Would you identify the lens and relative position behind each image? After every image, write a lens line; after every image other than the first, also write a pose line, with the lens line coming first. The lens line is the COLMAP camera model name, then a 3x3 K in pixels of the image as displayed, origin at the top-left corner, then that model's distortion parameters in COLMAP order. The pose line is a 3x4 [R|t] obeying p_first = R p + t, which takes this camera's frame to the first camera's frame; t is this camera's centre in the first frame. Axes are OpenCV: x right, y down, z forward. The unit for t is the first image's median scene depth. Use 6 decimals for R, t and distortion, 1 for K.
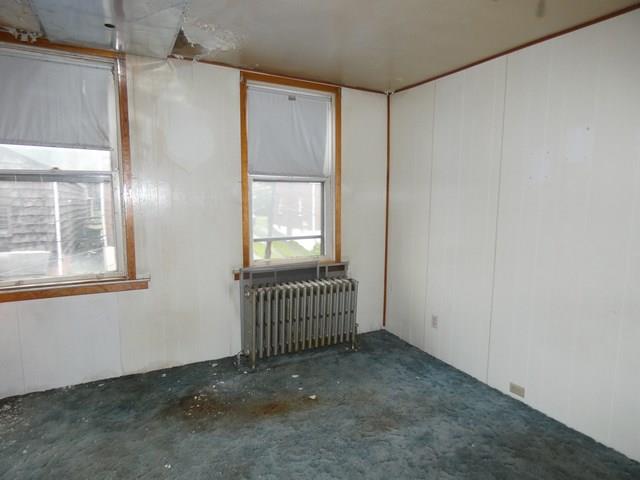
lens RADIAL K [[380.8, 0, 322.4], [0, 380.8, 239.7], [0, 0, 1]] dist [-0.001829, -0.002649]
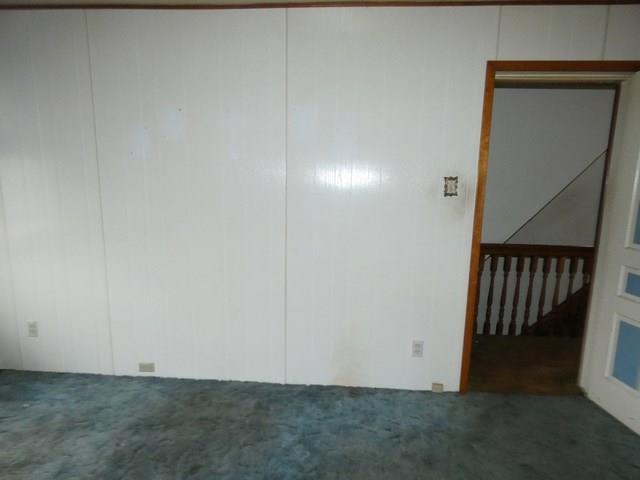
lens RADIAL K [[380.8, 0, 318.9], [0, 380.8, 241.3], [0, 0, 1]] dist [-0.001829, -0.002649]
pose [[0.525081, -0.141555, 0.839197, -0.048432], [0.088964, 0.989798, 0.111294, -0.006460], [-0.846389, 0.016220, 0.532317, 0.078610]]
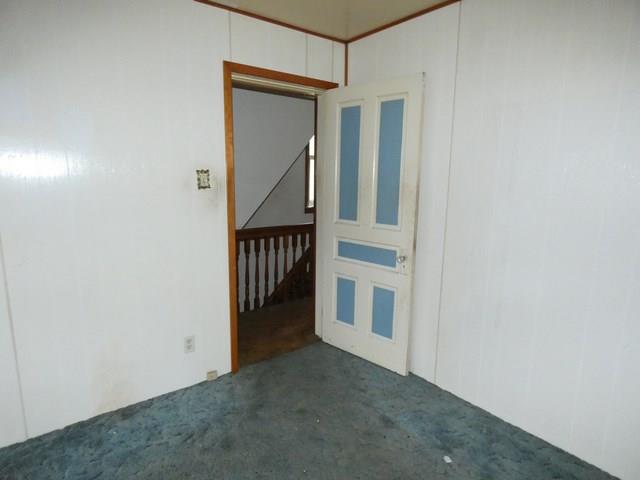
lens RADIAL K [[380.8, 0, 318.5], [0, 380.8, 238.2], [0, 0, 1]] dist [-0.001829, -0.002649]
pose [[-0.165193, -0.182869, 0.969160, -0.074603], [0.101566, 0.974281, 0.201148, -0.023779], [-0.981018, 0.131662, -0.142371, 0.163041]]
